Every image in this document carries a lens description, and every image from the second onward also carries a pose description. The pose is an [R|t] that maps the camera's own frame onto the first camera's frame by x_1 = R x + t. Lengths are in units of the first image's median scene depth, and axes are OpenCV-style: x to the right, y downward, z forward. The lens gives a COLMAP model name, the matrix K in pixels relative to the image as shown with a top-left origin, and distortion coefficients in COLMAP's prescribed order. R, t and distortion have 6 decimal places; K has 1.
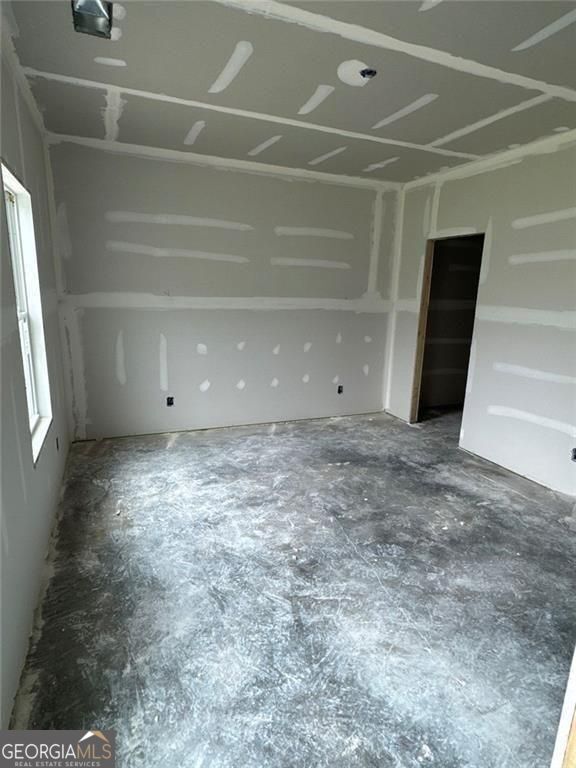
lens RADIAL K [[441.7, 0, 285.1], [0, 441.7, 386.6], [0, 0, 1]] dist [0.016166, -0.000449]
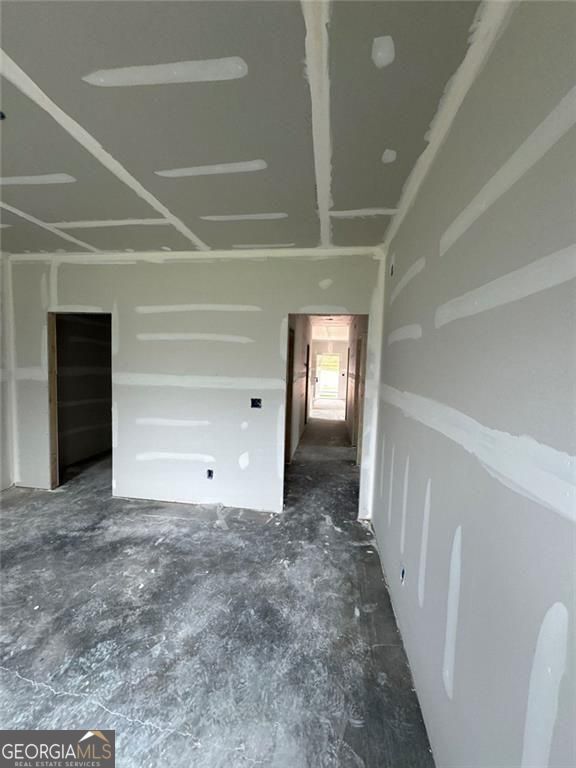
lens RADIAL K [[307.4, 0, 288.0], [0, 307.4, 384.0], [0, 0, 1]] dist [-0.001567, 0.000377]
pose [[0.494710, -0.074824, 0.865831, -0.055457], [0.176580, 0.984159, -0.015843, -0.071697], [-0.850930, 0.160726, 0.500086, 0.246140]]
